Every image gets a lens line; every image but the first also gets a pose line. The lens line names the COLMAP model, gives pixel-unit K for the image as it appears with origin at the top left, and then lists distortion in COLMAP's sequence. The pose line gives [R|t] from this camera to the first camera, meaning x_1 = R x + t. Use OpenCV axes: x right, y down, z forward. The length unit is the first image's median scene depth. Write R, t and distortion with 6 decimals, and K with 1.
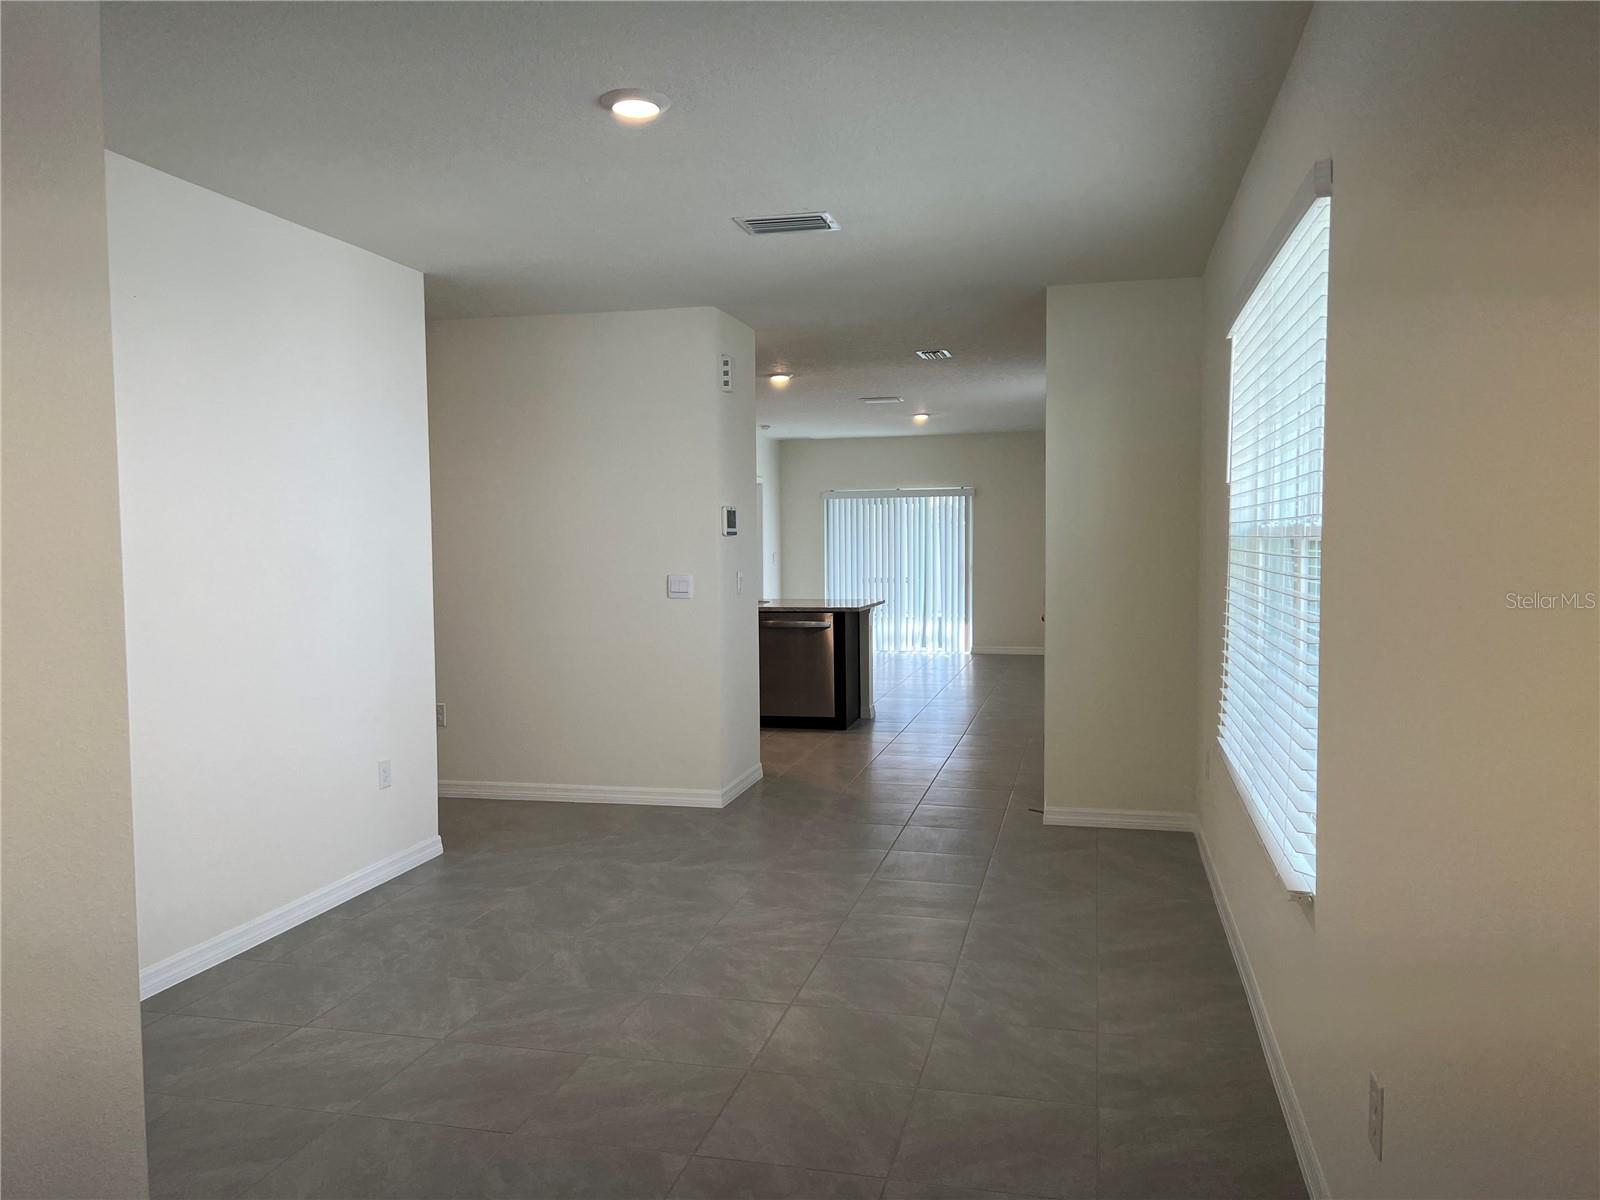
lens RADIAL K [[1203.9, 0, 800.7], [0, 1203.9, 591.5], [0, 0, 1]] dist [0.091773, -0.093639]
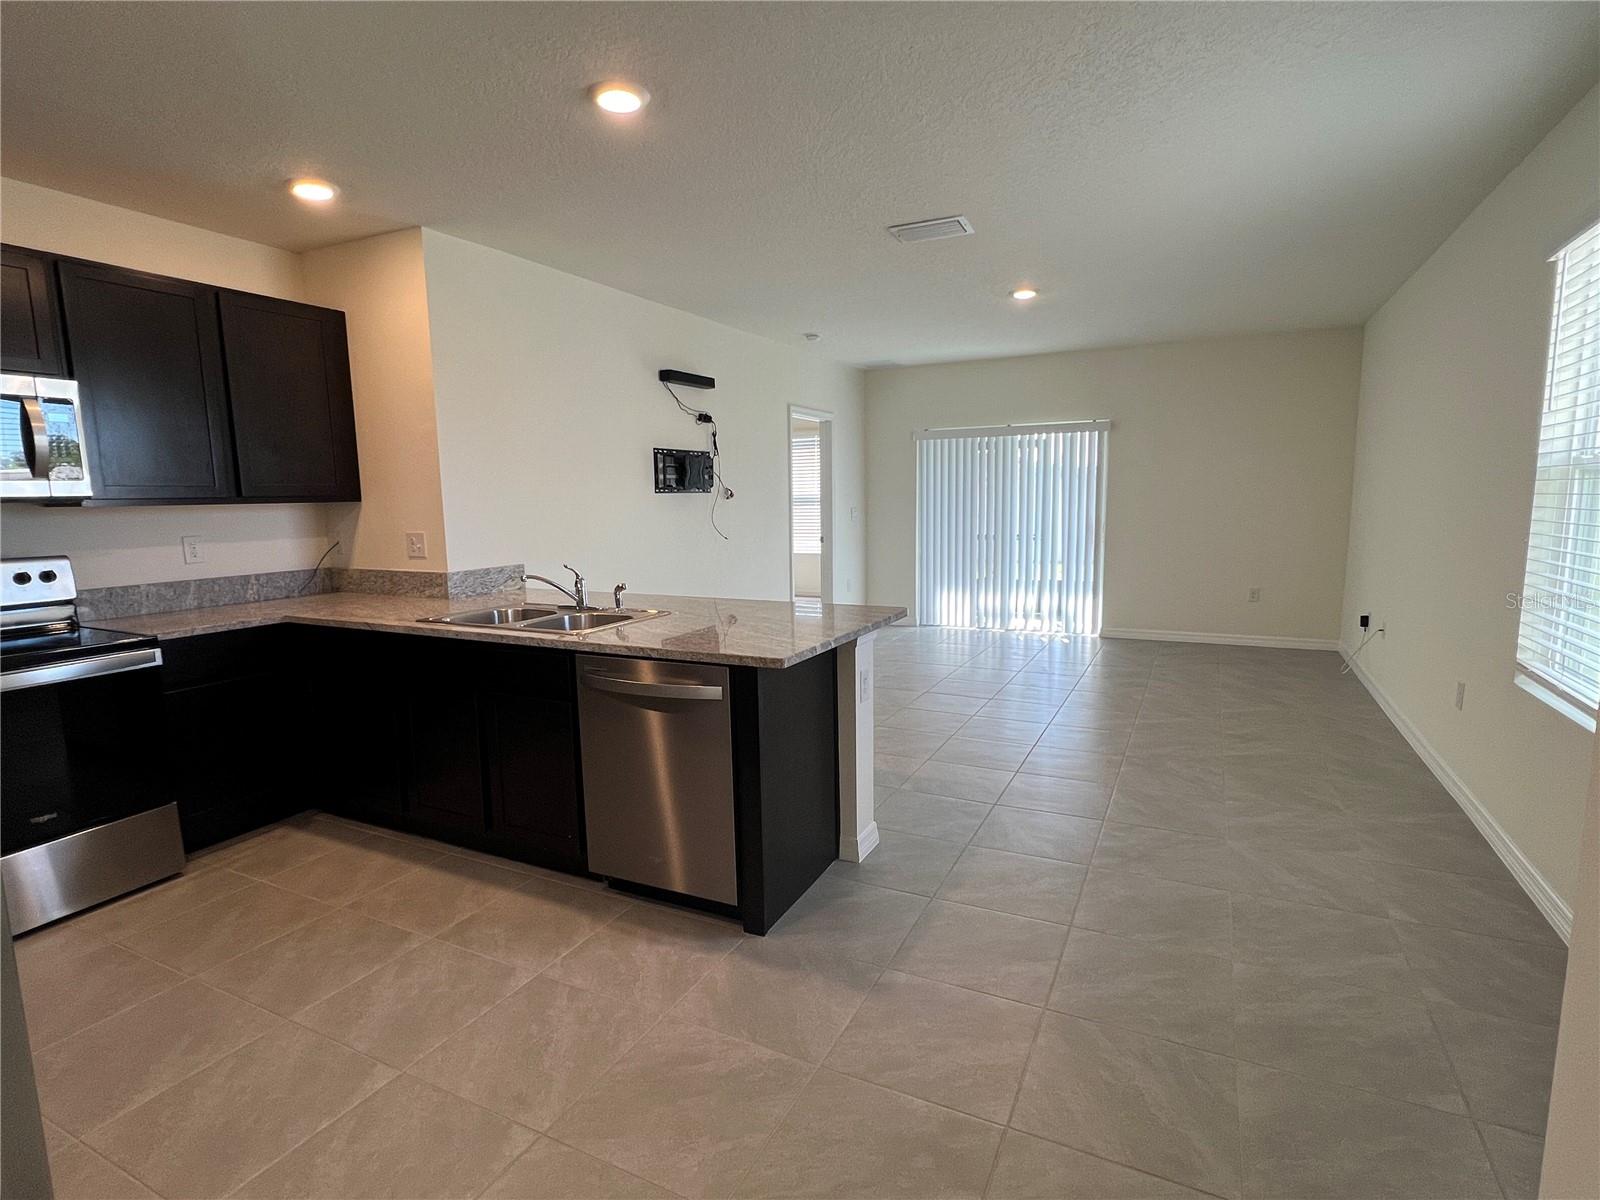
lens RADIAL K [[811.9, 0, 800.0], [0, 811.9, 600.0], [0, 0, 1]] dist [0.000946, 0.000640]
pose [[0.975286, 0.020249, -0.220015, 0.067175], [-0.001511, 0.996379, 0.085005, -0.016411], [0.220939, -0.082572, 0.971786, 0.449415]]
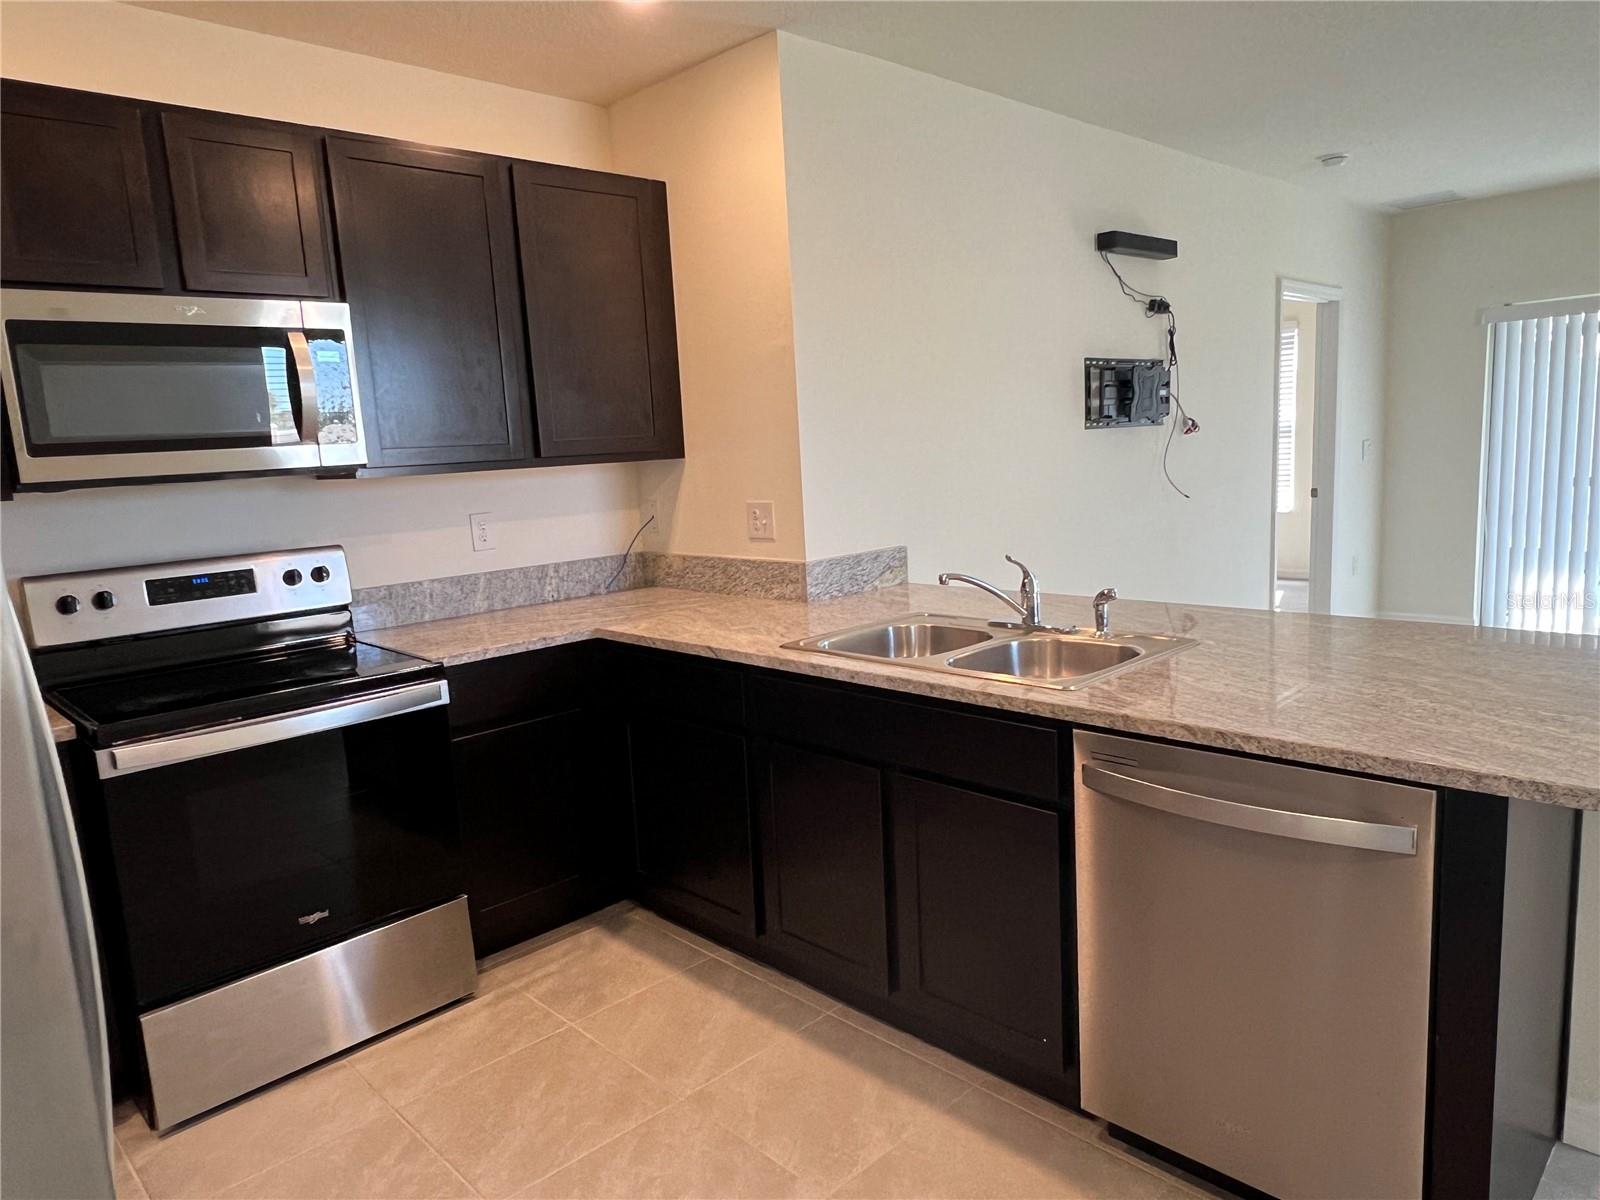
lens RADIAL K [[1058.5, 0, 803.3], [0, 1058.5, 604.9], [0, 0, 1]] dist [0.005031, -0.006031]
pose [[0.846035, 0.043152, -0.531378, 0.018400], [0.021781, 0.993089, 0.115325, -0.019785], [0.532682, -0.109143, 0.839248, 0.488879]]
